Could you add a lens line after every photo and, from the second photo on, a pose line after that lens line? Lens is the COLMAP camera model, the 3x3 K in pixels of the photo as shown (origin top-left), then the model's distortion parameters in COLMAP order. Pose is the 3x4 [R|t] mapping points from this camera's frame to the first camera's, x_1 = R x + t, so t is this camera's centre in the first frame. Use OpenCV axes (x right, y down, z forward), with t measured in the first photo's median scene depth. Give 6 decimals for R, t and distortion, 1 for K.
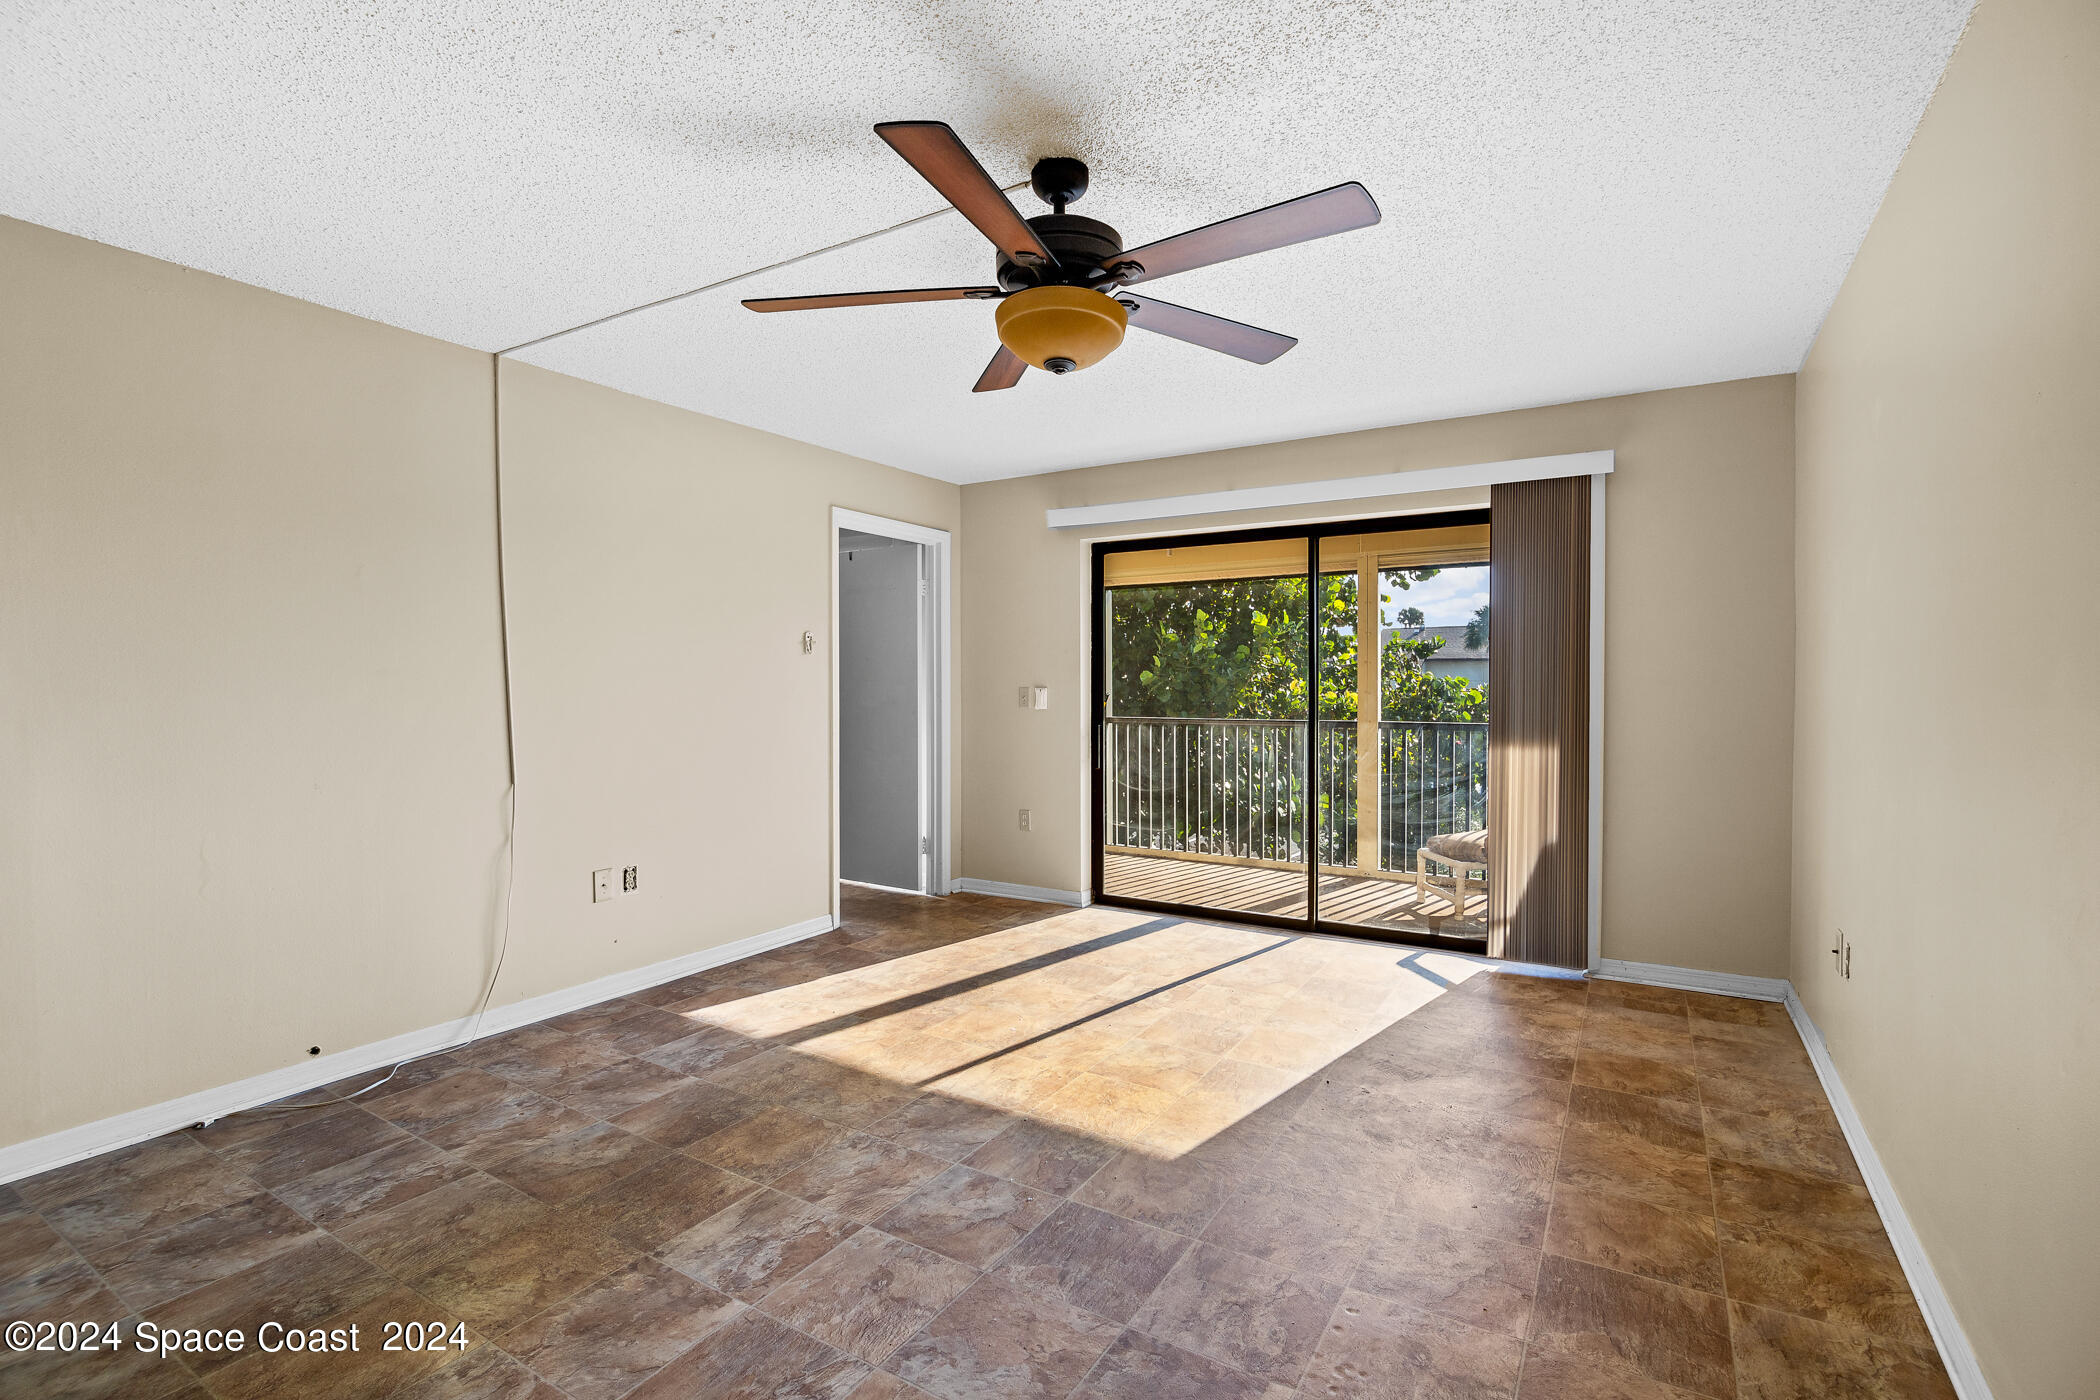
lens RADIAL K [[981.9, 0, 1050.0], [0, 981.9, 700.0], [0, 0, 1]] dist [-0.000973, -0.005578]
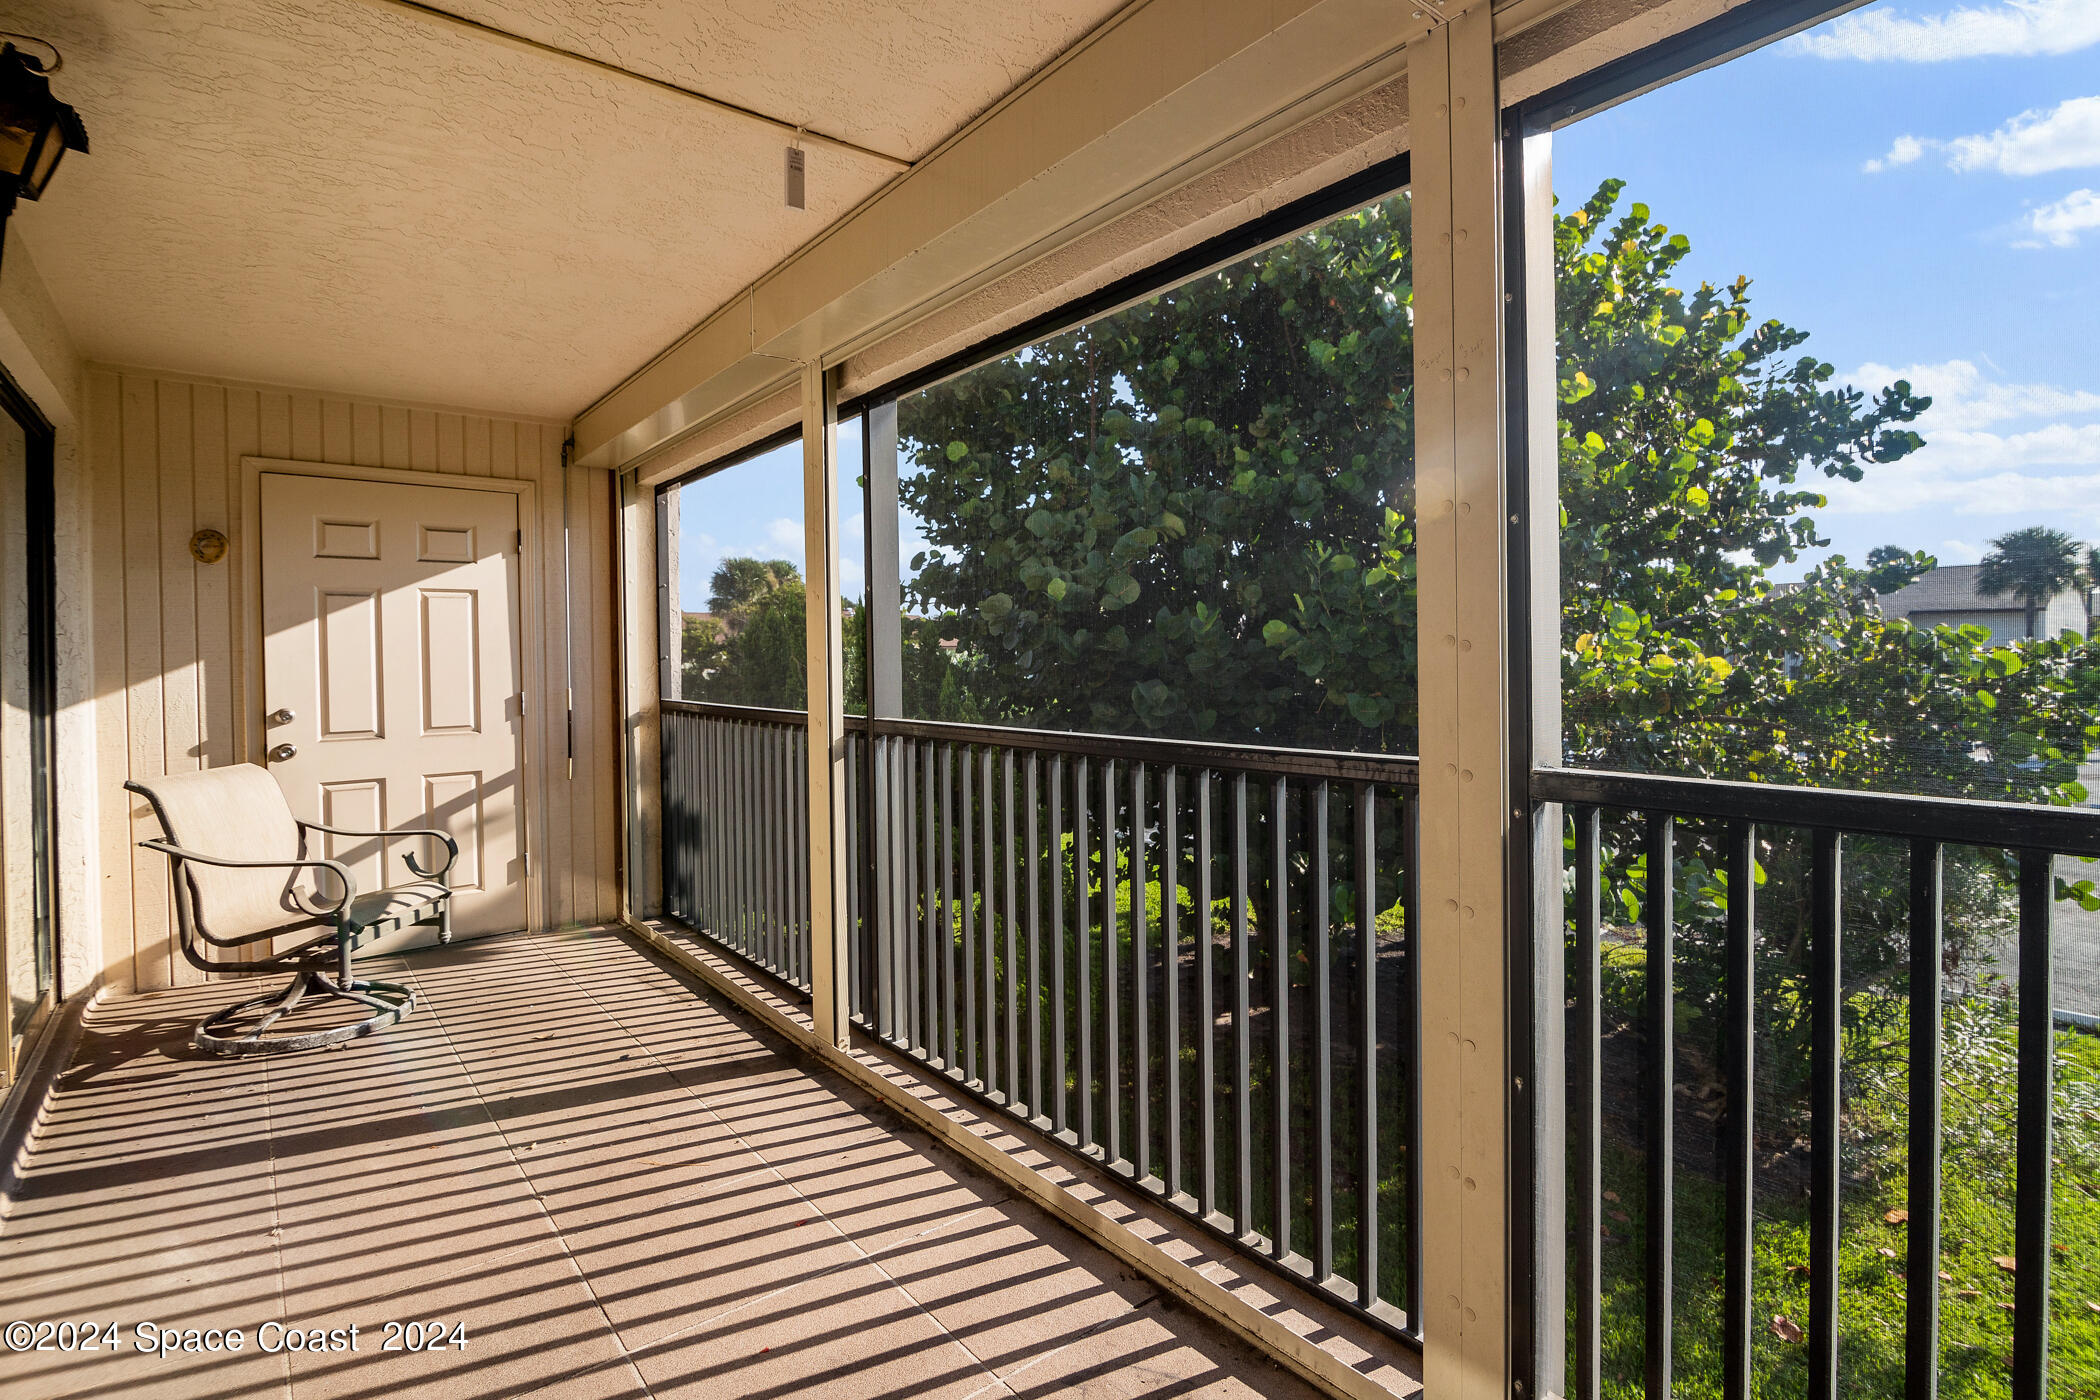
lens RADIAL K [[1005.0, 0, 1050.7], [0, 1005.0, 671.5], [0, 0, 1]] dist [-0.000452, -0.006027]
pose [[0.940534, -0.004206, -0.339675, 0.128796], [0.004370, 0.999990, -0.000282, -0.000454], [0.339673, -0.001219, 0.940543, 0.310197]]
